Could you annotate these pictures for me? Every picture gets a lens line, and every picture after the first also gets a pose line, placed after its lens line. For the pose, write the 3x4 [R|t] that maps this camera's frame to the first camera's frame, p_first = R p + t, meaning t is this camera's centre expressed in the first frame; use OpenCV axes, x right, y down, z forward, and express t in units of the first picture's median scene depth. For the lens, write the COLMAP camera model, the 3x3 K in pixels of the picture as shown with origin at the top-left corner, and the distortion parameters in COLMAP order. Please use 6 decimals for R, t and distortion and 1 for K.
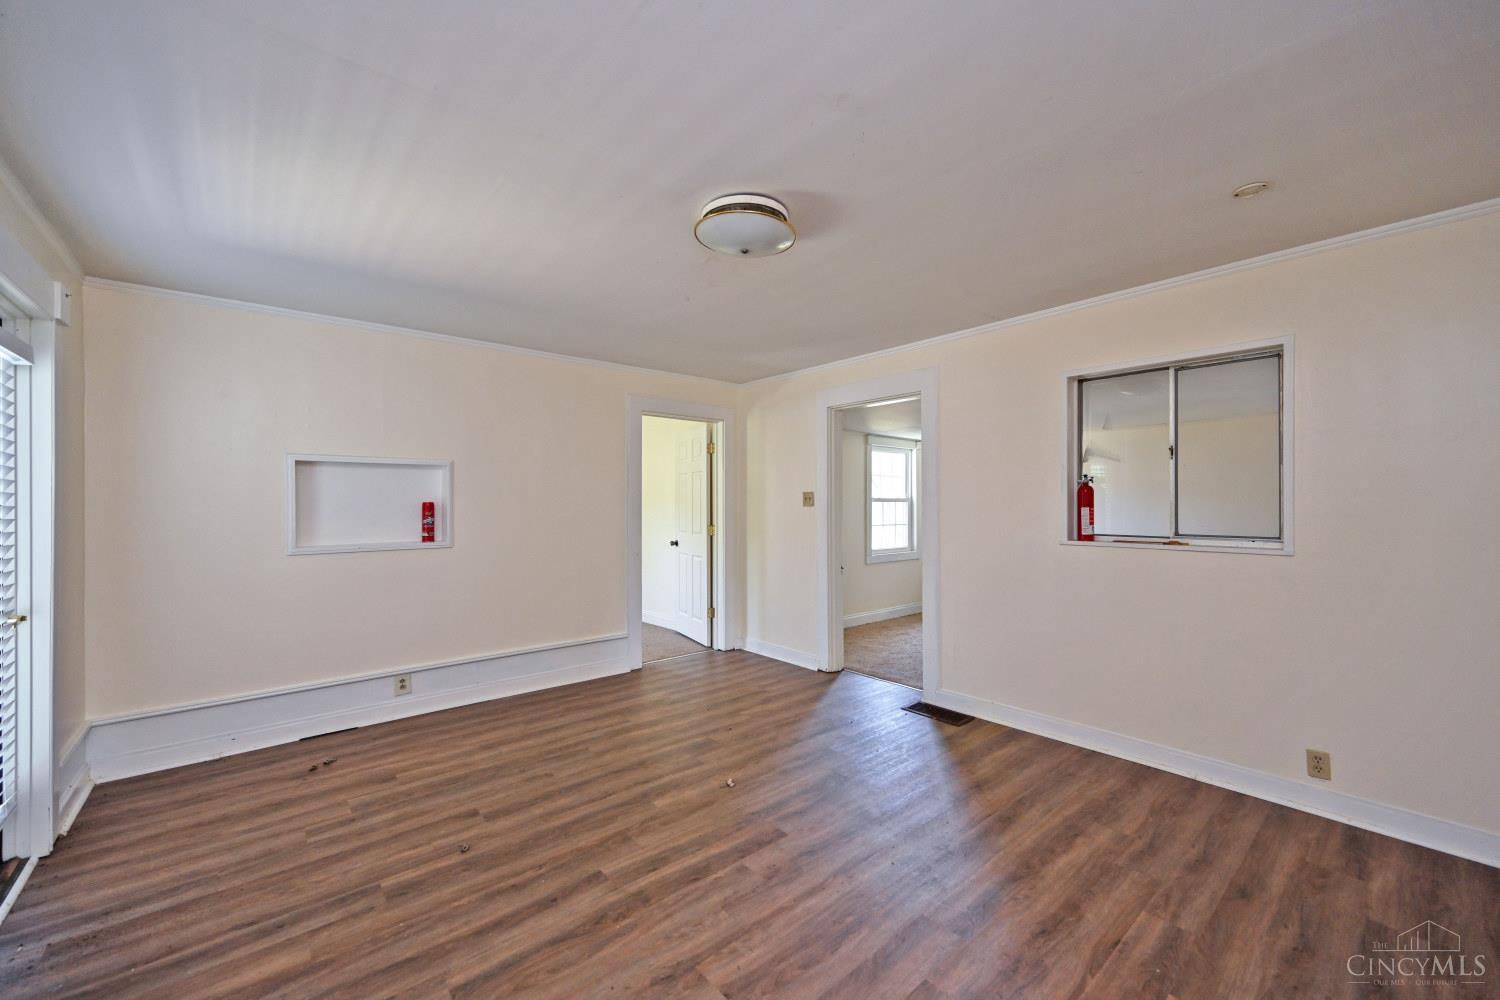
lens RADIAL K [[589.2, 0, 752.8], [0, 589.2, 498.1], [0, 0, 1]] dist [0.001643, 0.000489]
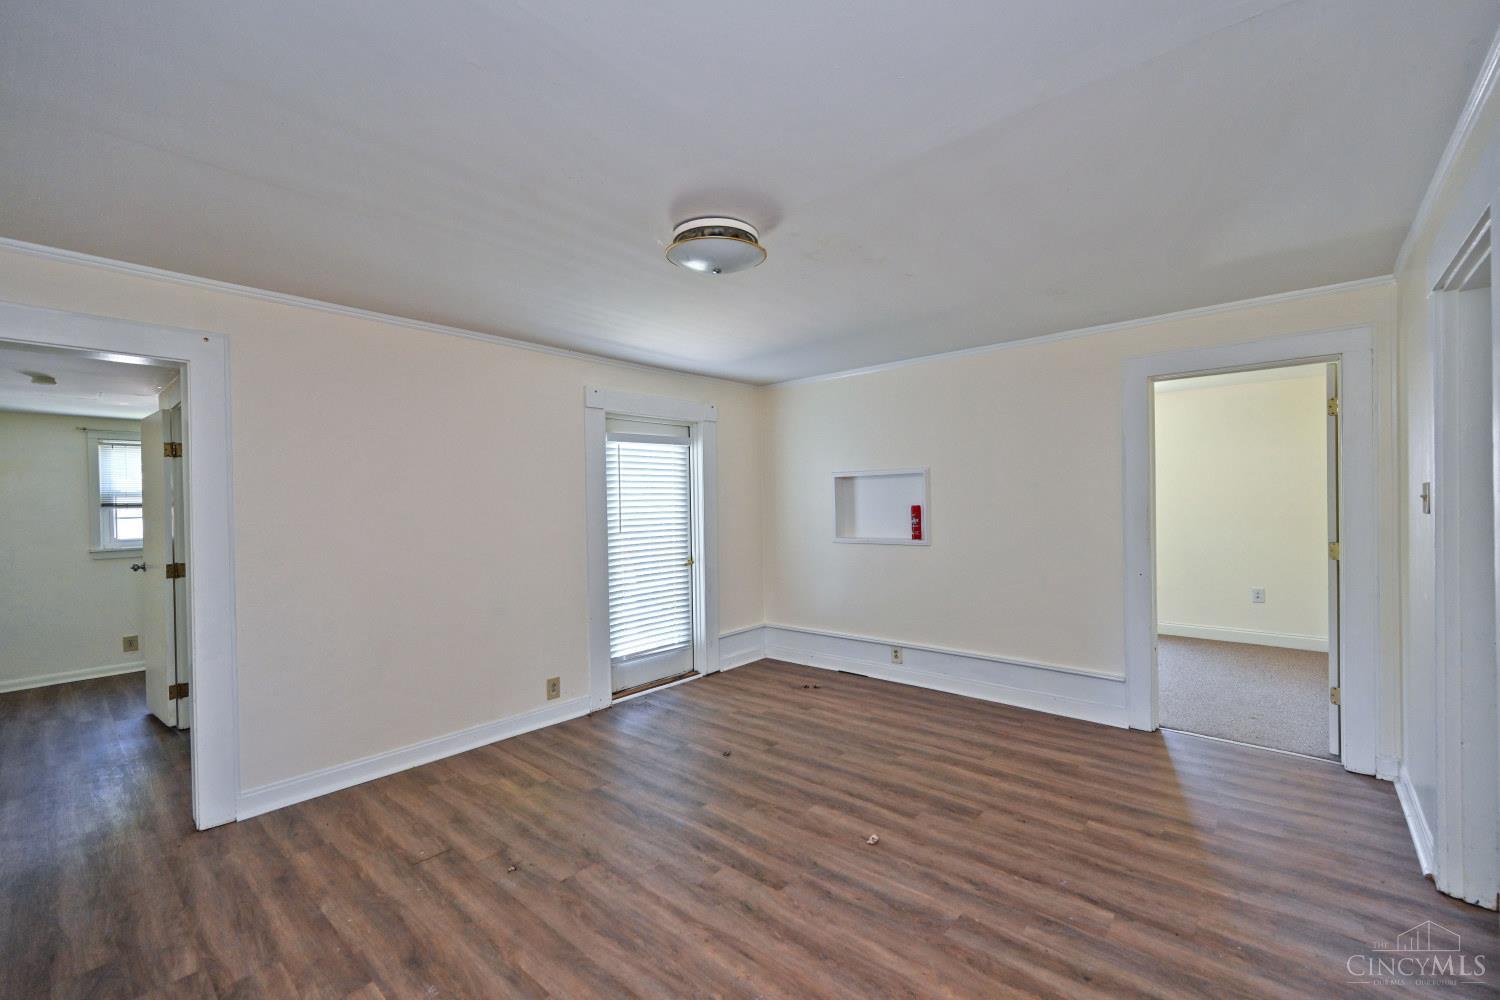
lens RADIAL K [[623.3, 0, 778.8], [0, 623.3, 501.7], [0, 0, 1]] dist [-0.002130, -0.000240]
pose [[0.164270, 0.001595, -0.986414, 0.881336], [0.025025, 0.999670, 0.005784, -0.019308], [0.986098, -0.025635, 0.164176, 0.769098]]
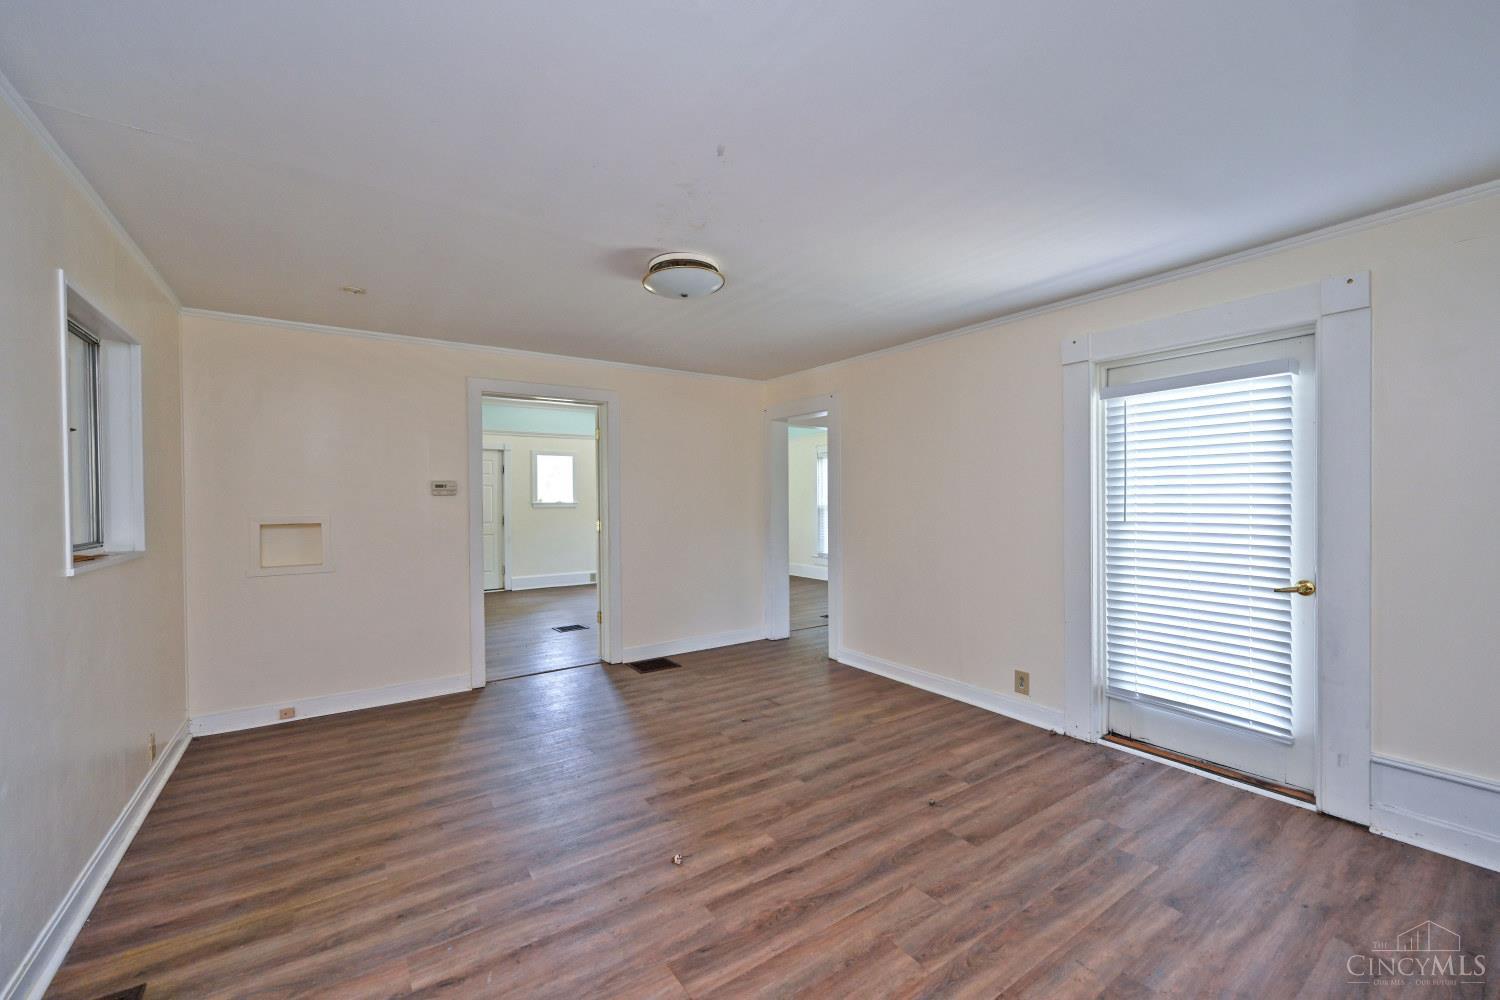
lens RADIAL K [[609.2, 0, 750.0], [0, 609.2, 500.0], [0, 0, 1]] dist [0.002505, 0.000153]
pose [[-0.994010, 0.012348, 0.108589, -0.238345], [0.011942, 0.999919, -0.004385, 0.017319], [-0.108634, -0.003062, -0.994077, 1.887939]]
